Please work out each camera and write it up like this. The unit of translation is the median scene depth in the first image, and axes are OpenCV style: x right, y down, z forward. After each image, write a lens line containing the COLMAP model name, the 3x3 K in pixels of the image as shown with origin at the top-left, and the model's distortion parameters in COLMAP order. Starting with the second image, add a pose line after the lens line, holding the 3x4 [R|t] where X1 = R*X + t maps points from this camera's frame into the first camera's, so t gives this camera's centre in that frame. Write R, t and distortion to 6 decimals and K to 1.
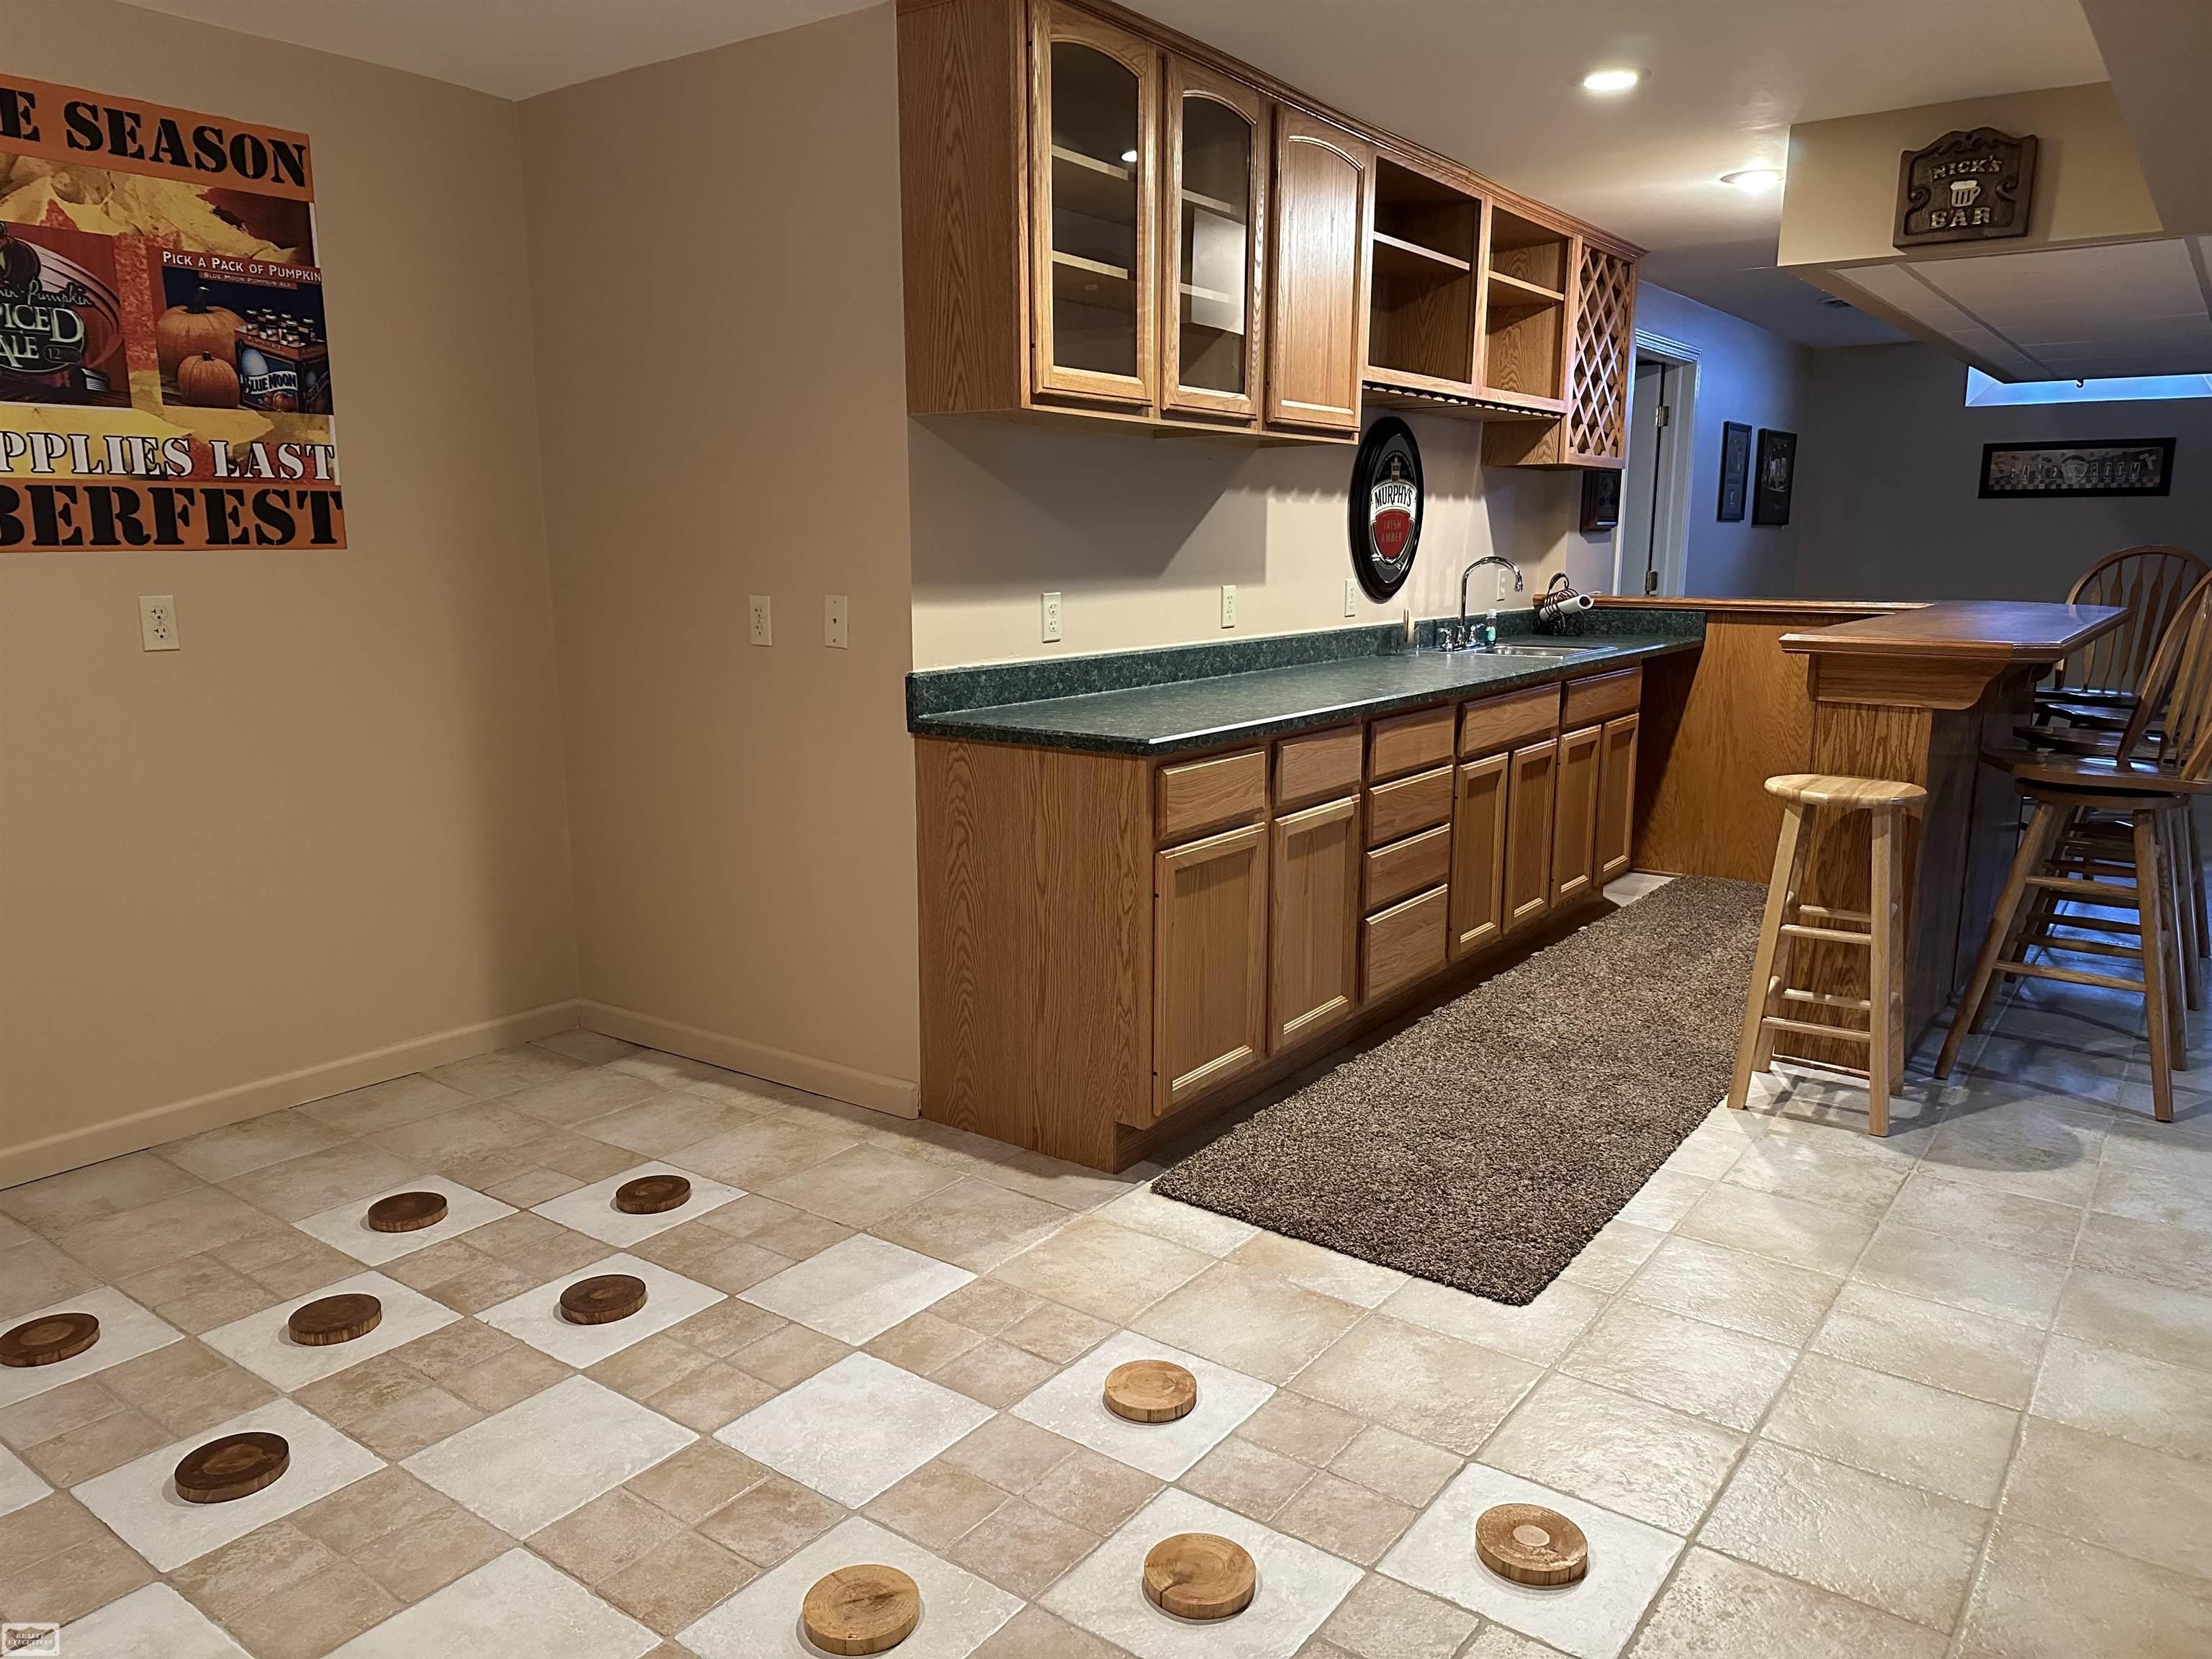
lens RADIAL K [[1587.1, 0, 1108.0], [0, 1587.1, 845.6], [0, 0, 1]] dist [0.023995, -0.018558]
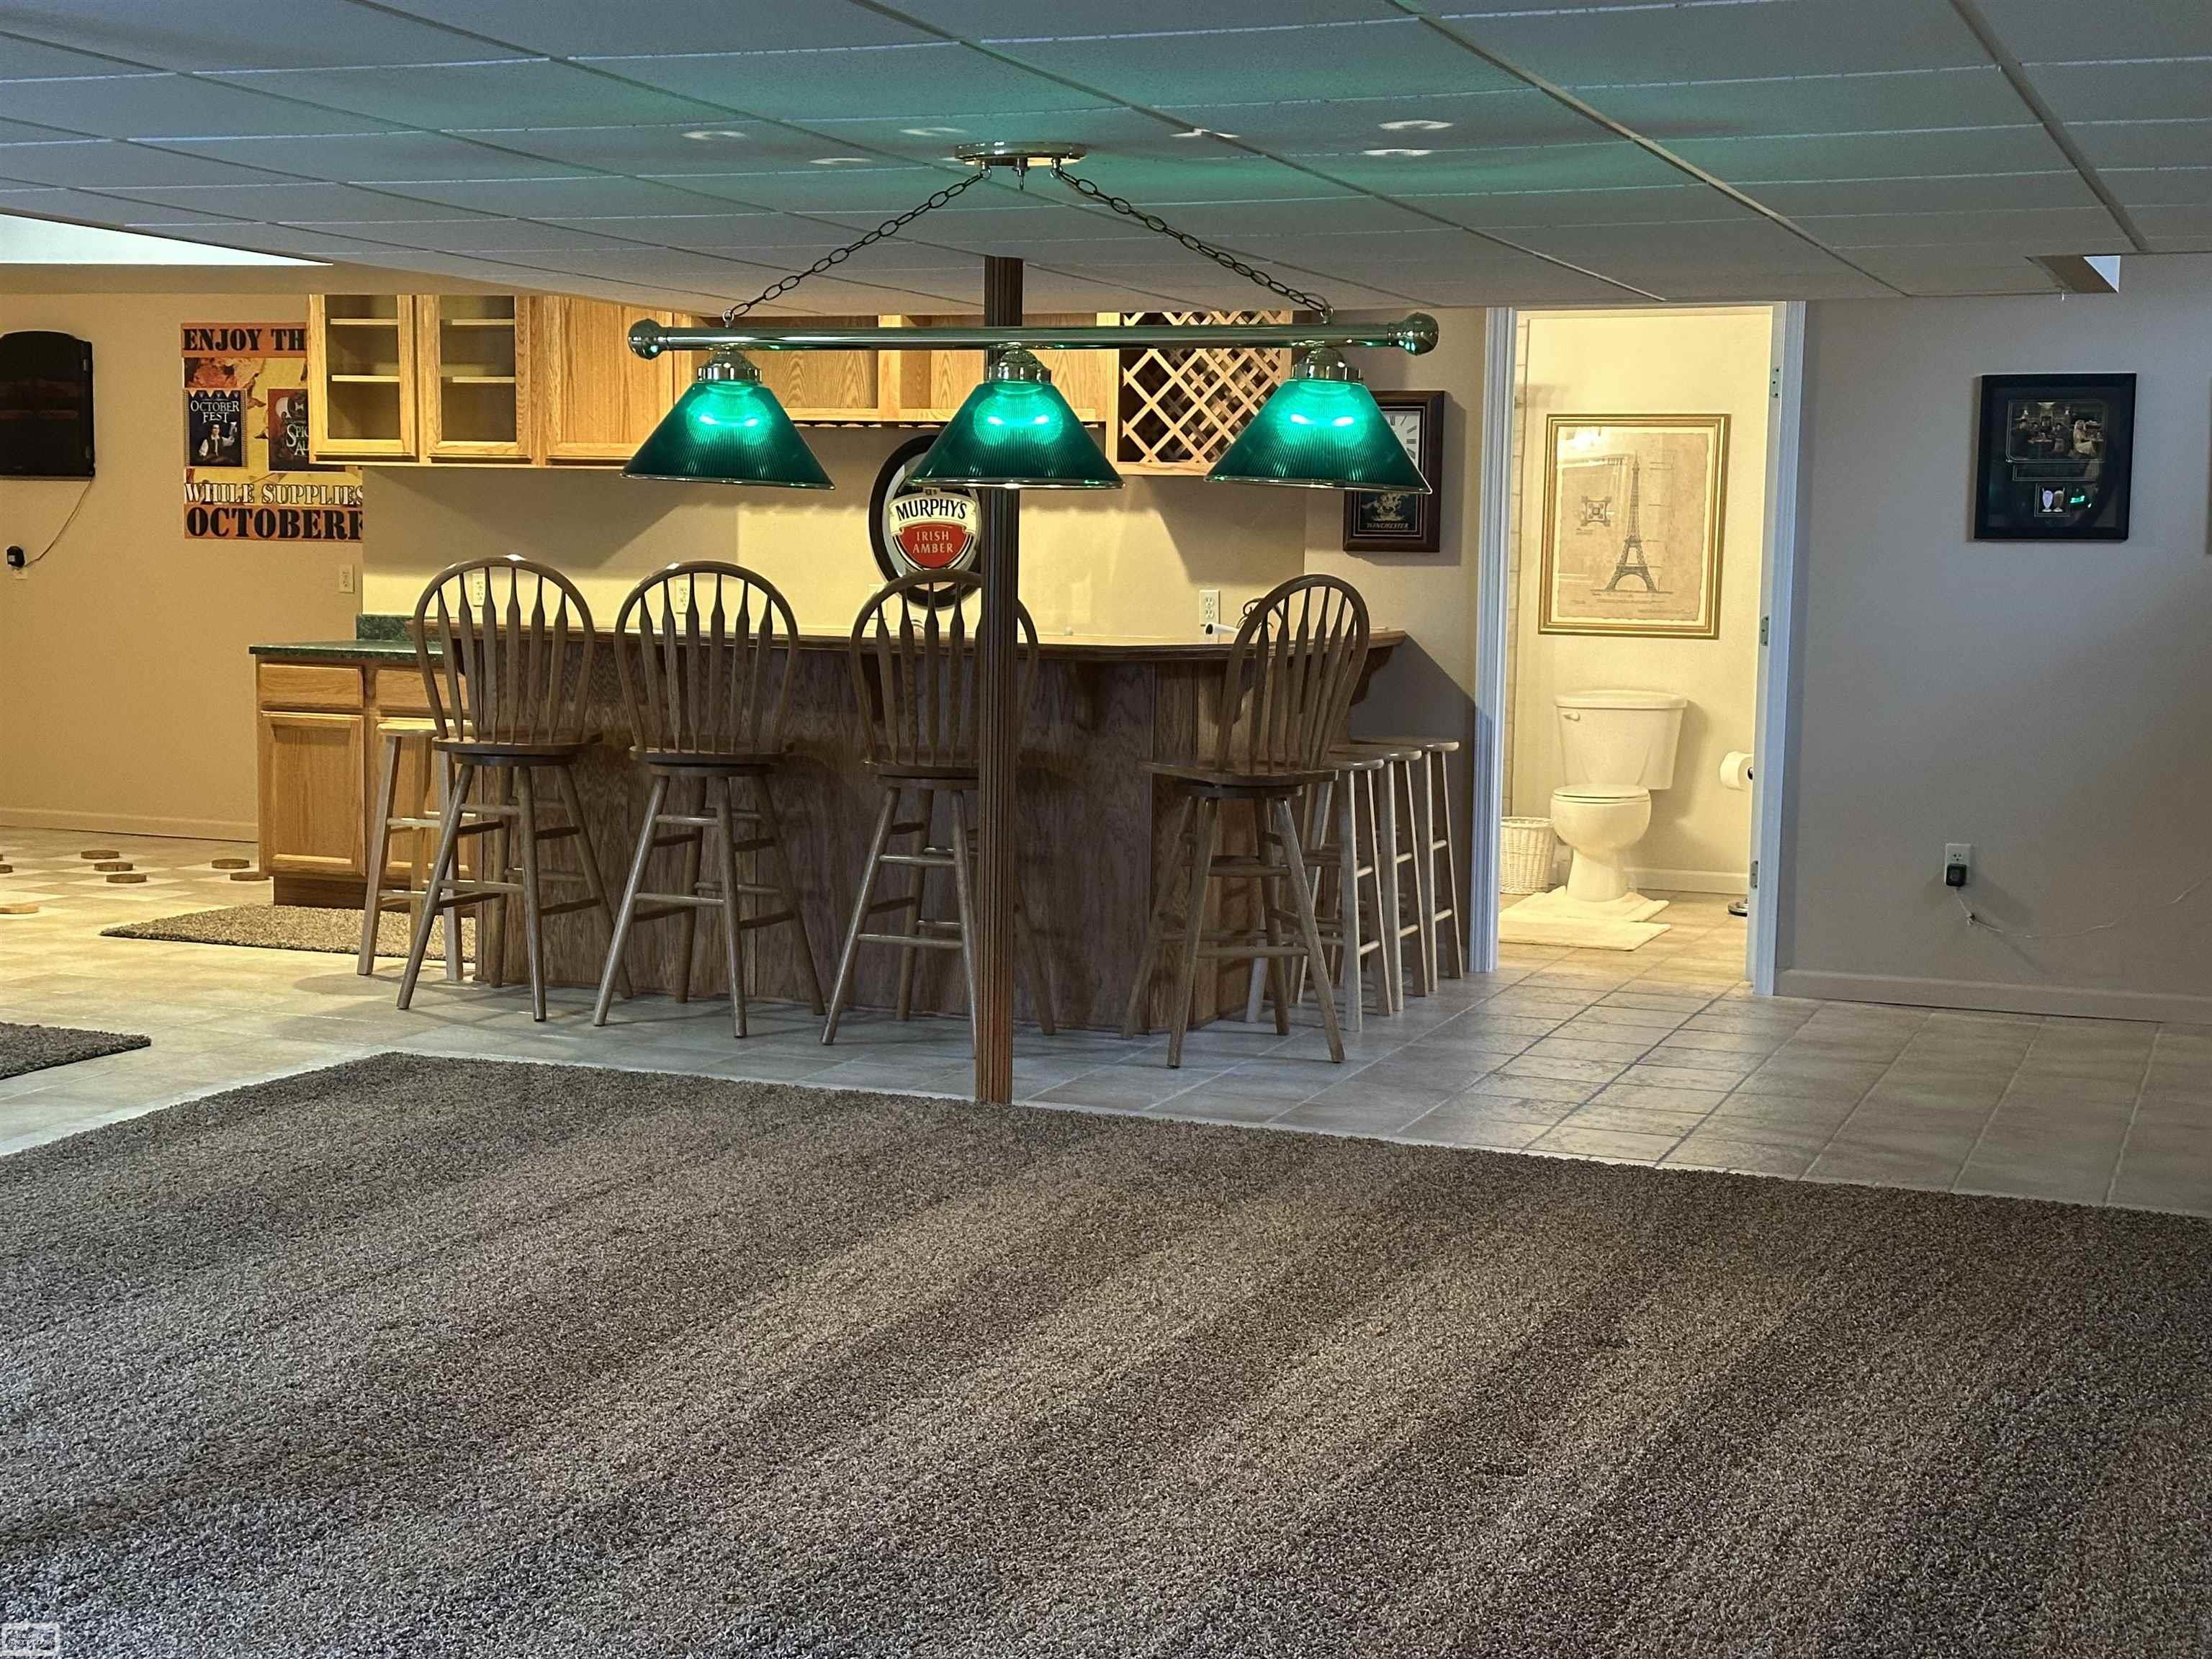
lens RADIAL K [[3116.6, 0, 1108.2], [0, 3116.6, 826.7], [0, 0, 1]] dist [0.046696, 0.000000]
pose [[0.242500, 0.091639, -0.965814, 3.286372], [-0.203960, 0.978095, 0.041593, -0.187047], [0.948469, 0.186901, 0.255879, 0.938350]]
